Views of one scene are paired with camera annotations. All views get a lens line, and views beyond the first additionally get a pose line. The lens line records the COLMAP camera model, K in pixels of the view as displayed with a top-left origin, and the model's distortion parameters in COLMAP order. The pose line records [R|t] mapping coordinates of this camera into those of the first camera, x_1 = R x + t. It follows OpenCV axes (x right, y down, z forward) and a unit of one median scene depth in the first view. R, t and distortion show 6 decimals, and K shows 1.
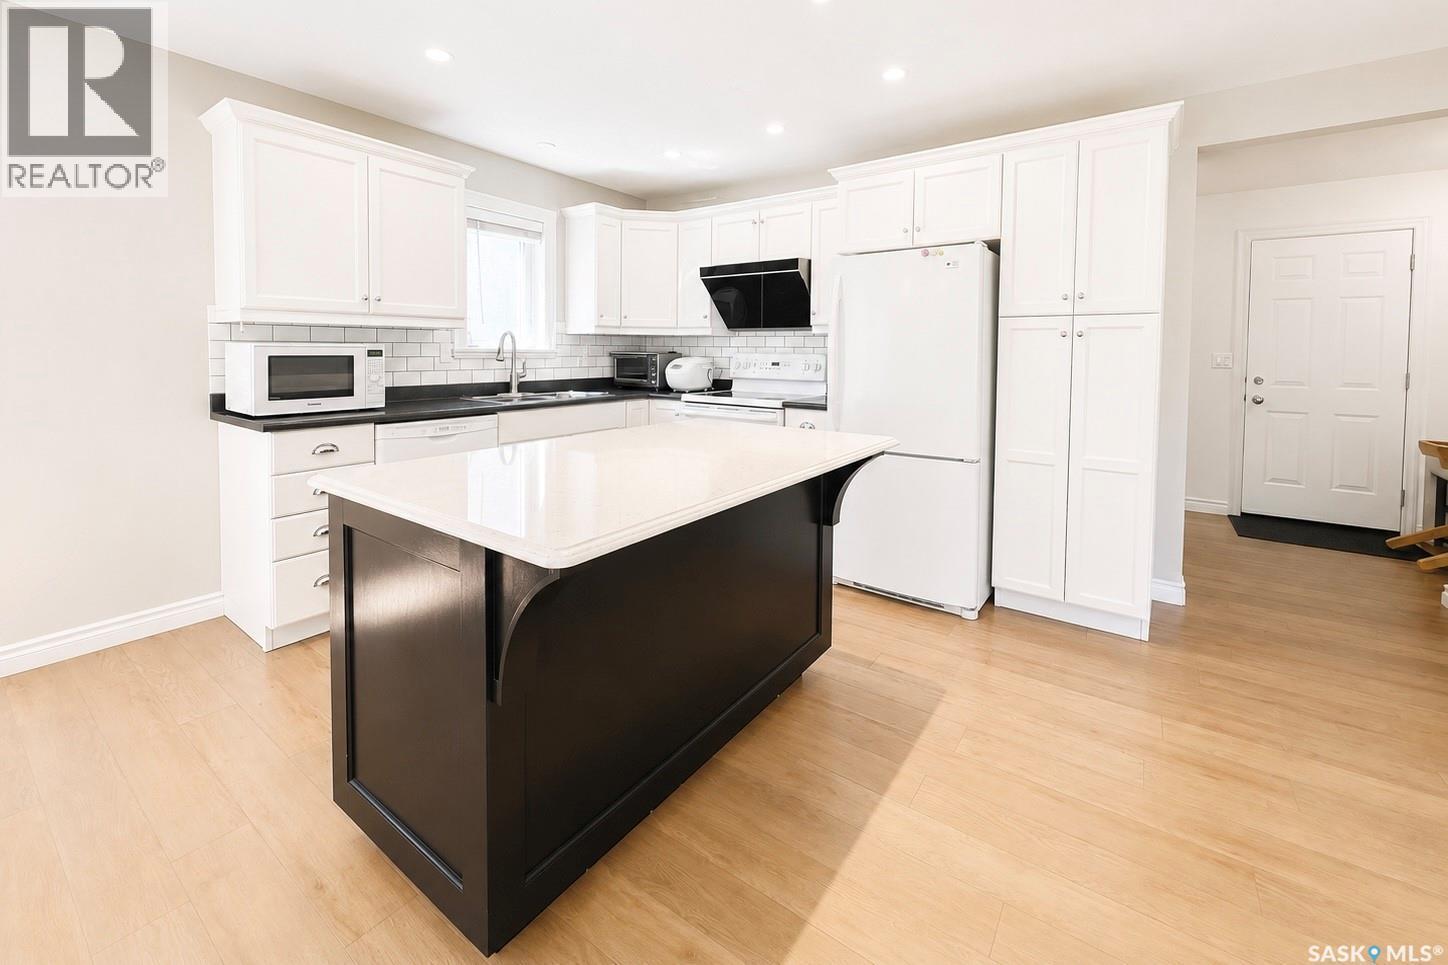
lens RADIAL K [[591.5, 0, 760.5], [0, 591.5, 459.8], [0, 0, 1]] dist [0.031318, -0.000022]
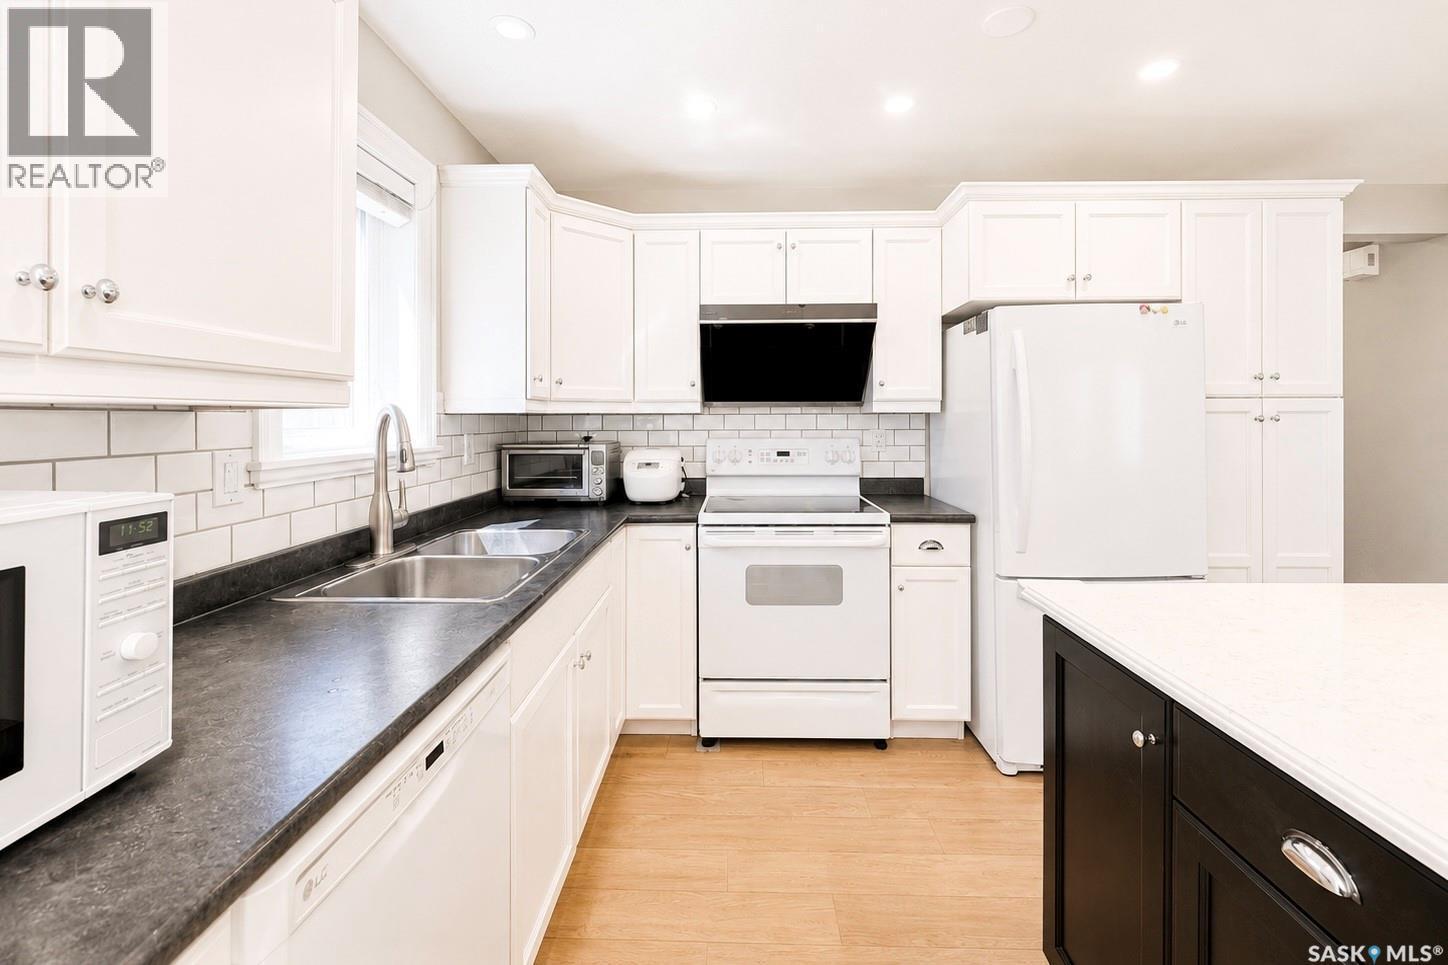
lens RADIAL K [[570.3, 0, 731.7], [0, 570.3, 478.7], [0, 0, 1]] dist [-0.000719, -0.000101]
pose [[0.838936, -0.068346, 0.539922, -0.413919], [0.108502, 0.993171, -0.042871, -0.119282], [-0.533305, 0.094549, 0.840623, 0.513033]]
